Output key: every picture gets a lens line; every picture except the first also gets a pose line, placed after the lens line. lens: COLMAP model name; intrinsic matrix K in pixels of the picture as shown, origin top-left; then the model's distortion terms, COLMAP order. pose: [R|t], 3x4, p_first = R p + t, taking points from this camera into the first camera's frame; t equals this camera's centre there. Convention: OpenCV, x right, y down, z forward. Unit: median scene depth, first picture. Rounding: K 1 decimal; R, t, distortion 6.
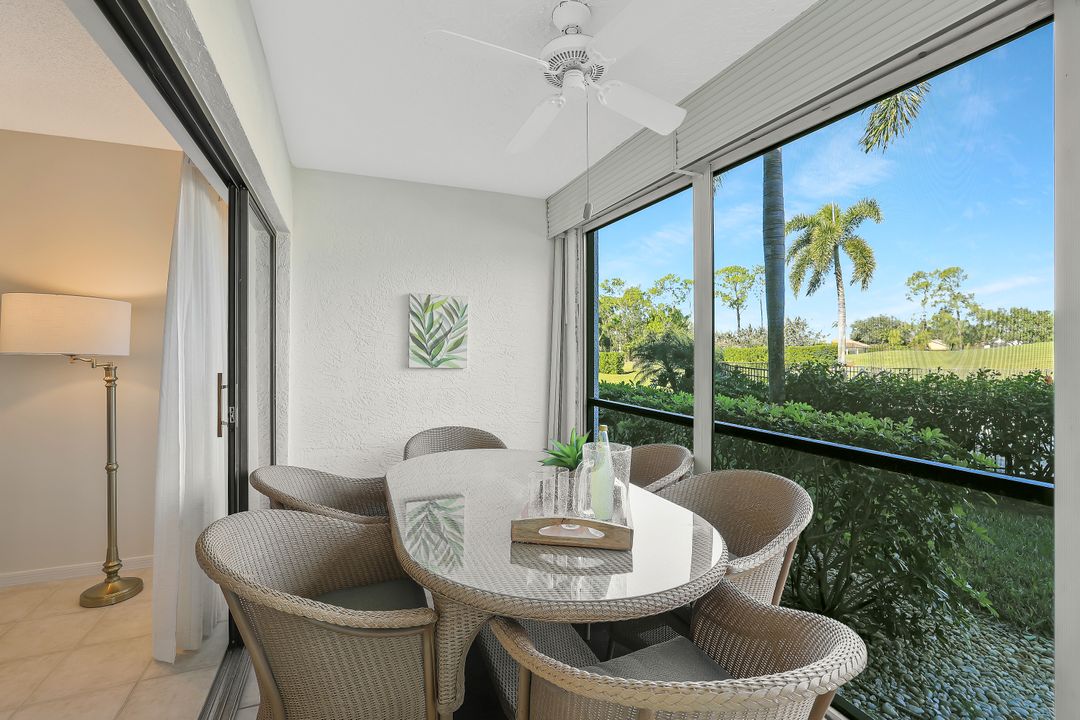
lens RADIAL K [[475.6, 0, 559.6], [0, 475.6, 360.1], [0, 0, 1]] dist [-0.040046, 0.011502]
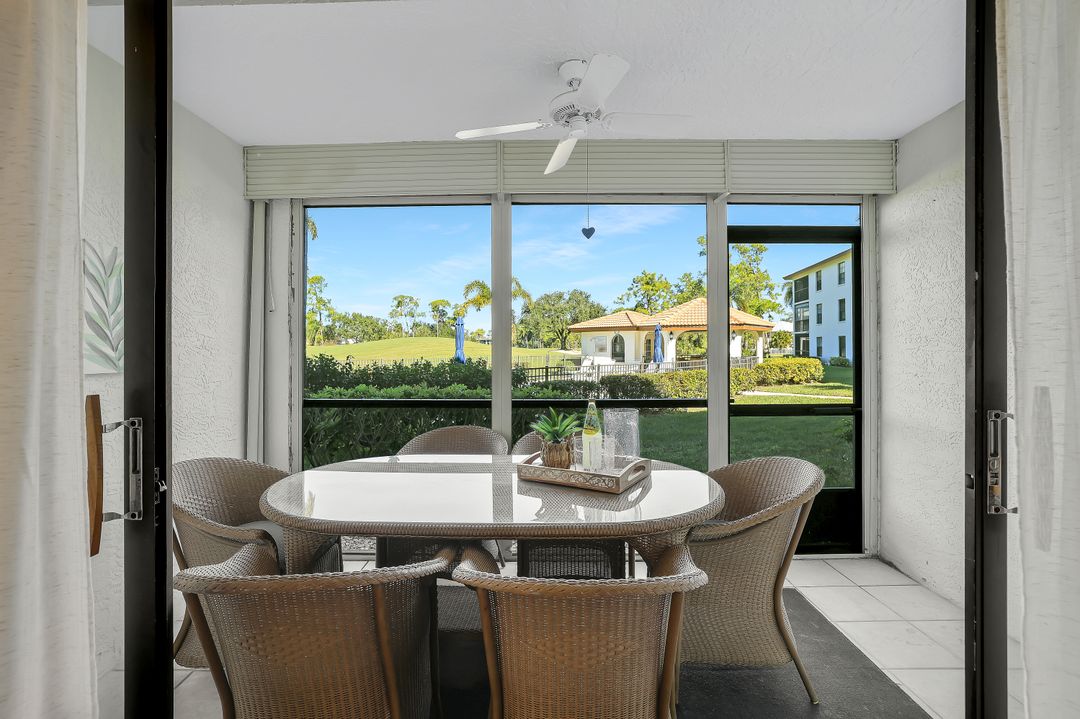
lens RADIAL K [[475.6, 0, 530.9], [0, 475.6, 342.0], [0, 0, 1]] dist [-0.040046, 0.011502]
pose [[0.417861, 0.005796, 0.908492, -0.577822], [0.021449, 0.999638, -0.016243, -0.001735], [-0.908258, 0.026274, 0.417586, 0.306888]]
